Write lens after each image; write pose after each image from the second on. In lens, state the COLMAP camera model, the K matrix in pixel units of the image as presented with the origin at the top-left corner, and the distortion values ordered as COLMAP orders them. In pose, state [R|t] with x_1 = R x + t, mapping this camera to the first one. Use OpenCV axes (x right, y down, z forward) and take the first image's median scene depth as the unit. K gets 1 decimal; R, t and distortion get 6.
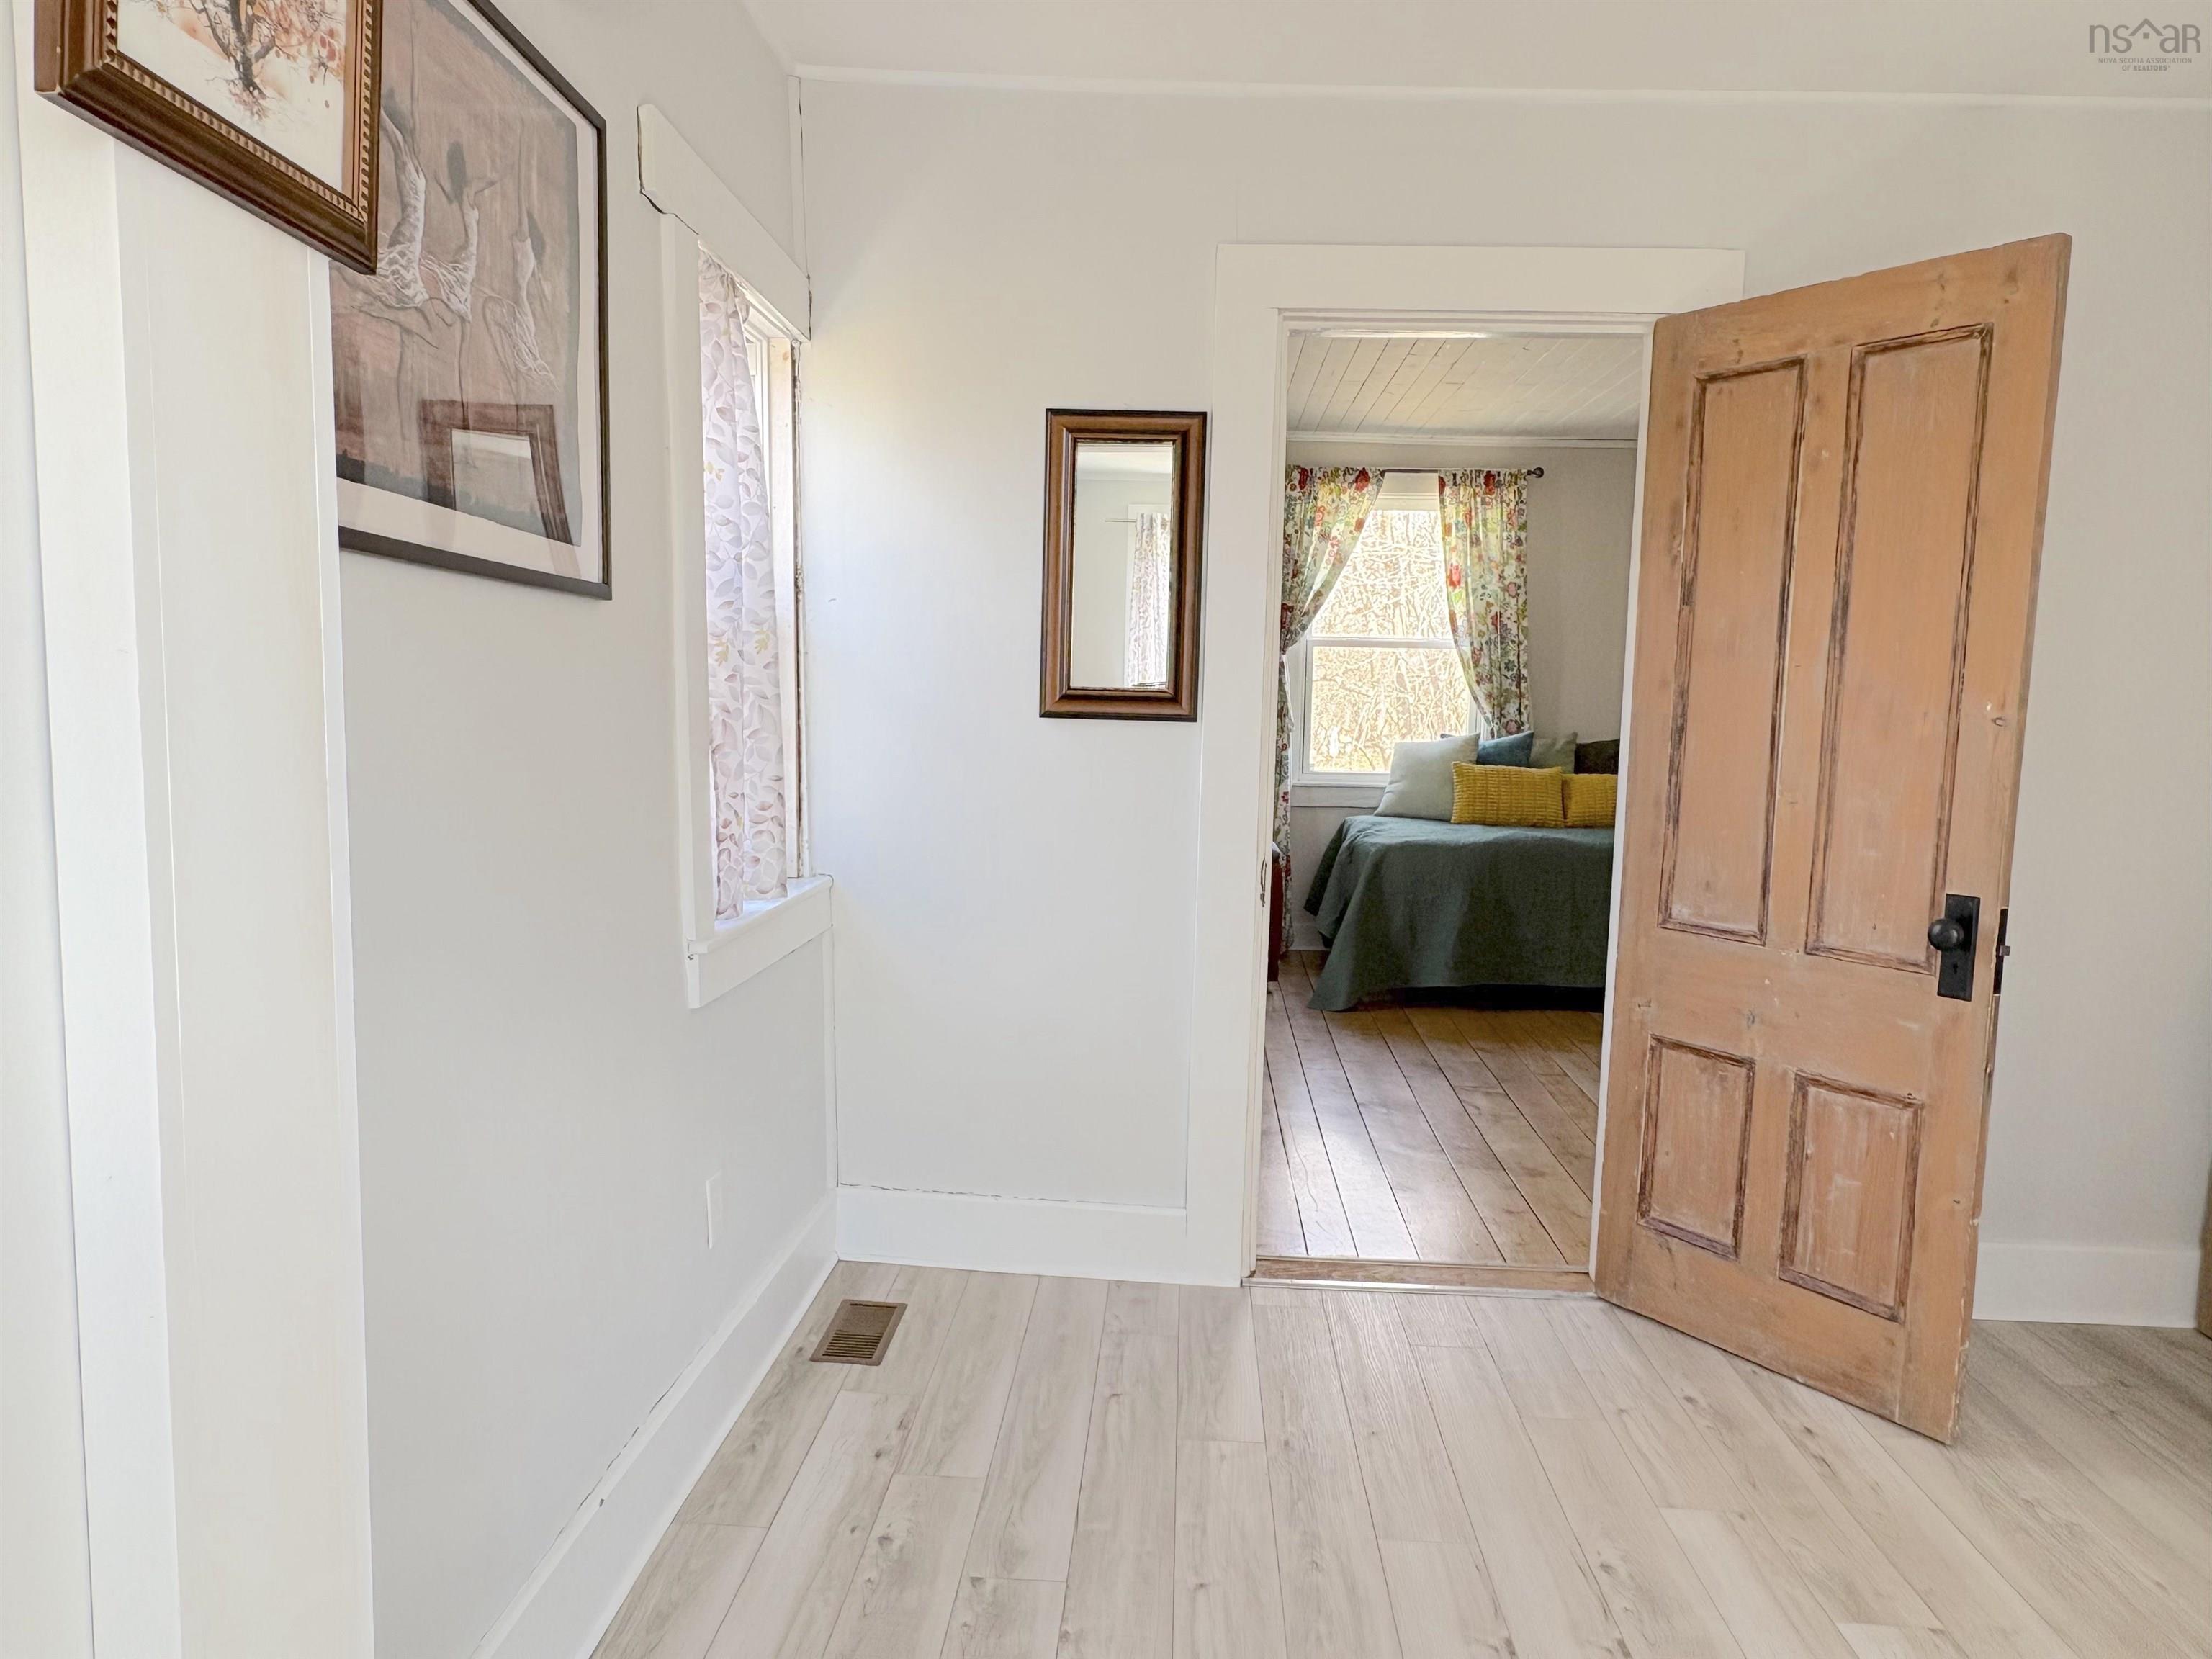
lens RADIAL K [[1530.9, 0, 1109.6], [0, 1530.9, 836.3], [0, 0, 1]] dist [-0.006620, 0.009318]
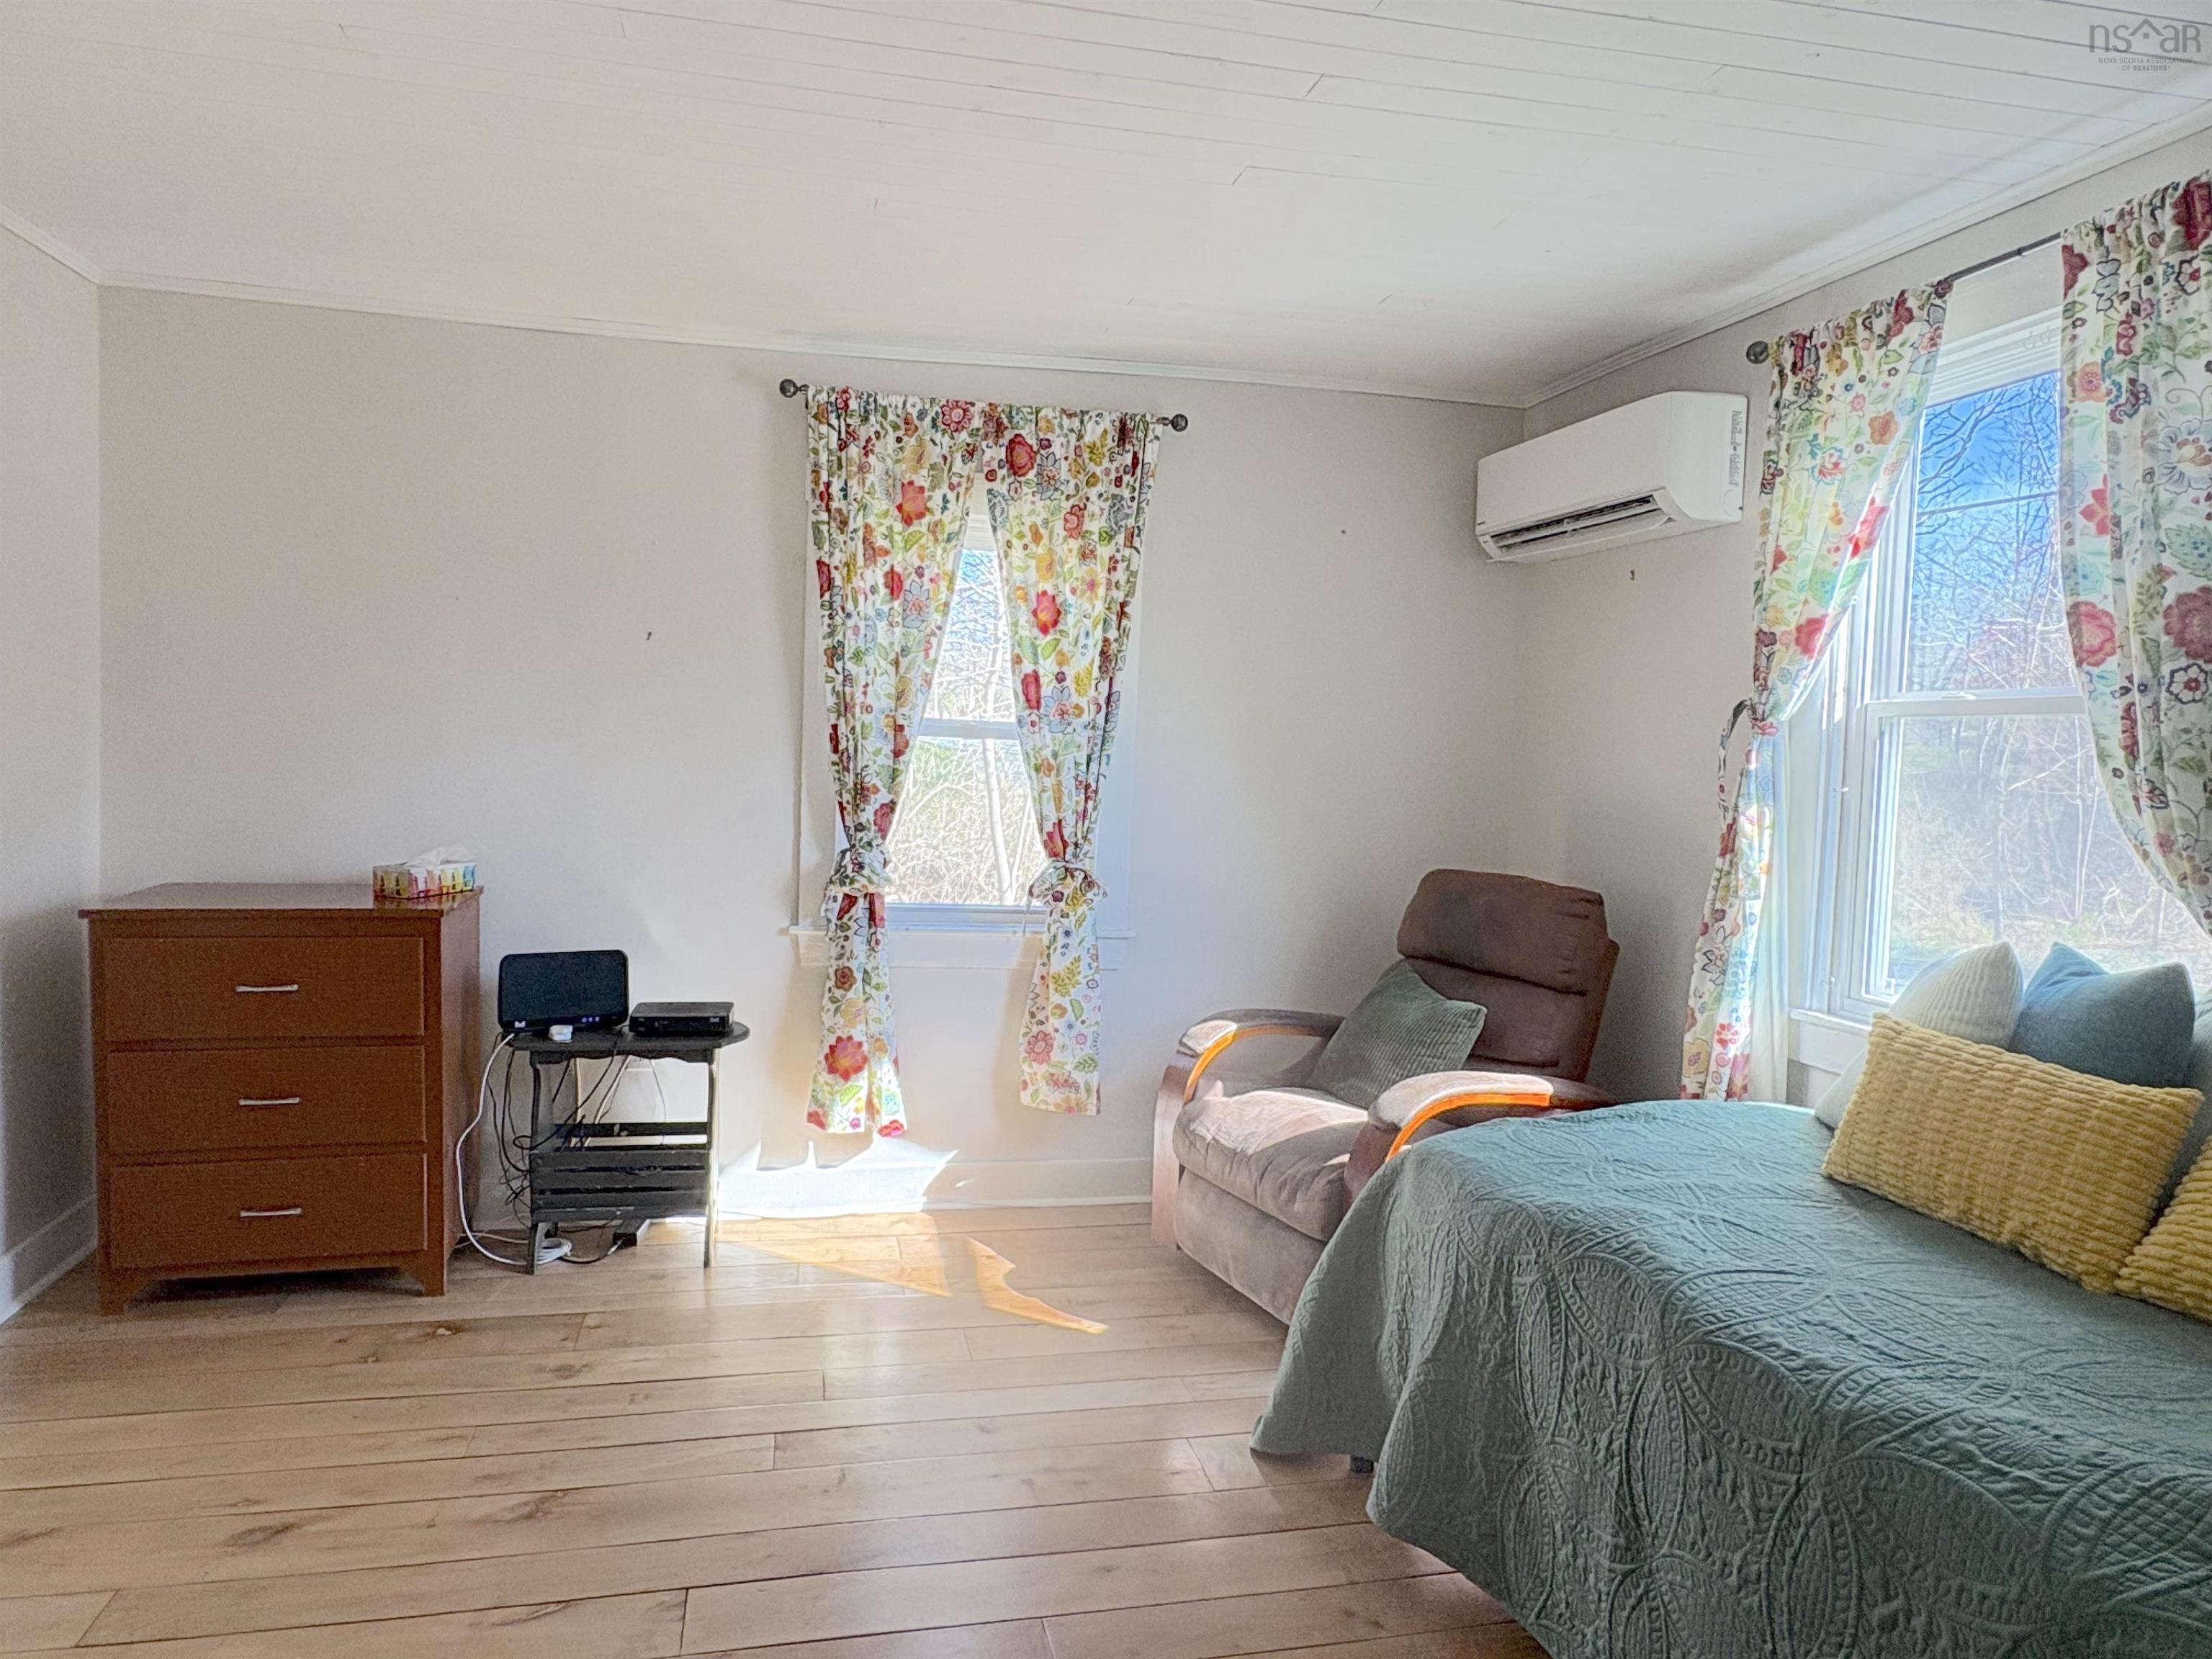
lens RADIAL K [[1400.5, 0, 1098.1], [0, 1400.5, 818.5], [0, 0, 1]] dist [-0.006280, 0.006495]
pose [[0.259003, 0.037643, -0.965143, 1.039424], [-0.124229, 0.992239, 0.005362, -0.152554], [0.957854, 0.118510, 0.261669, 1.507703]]
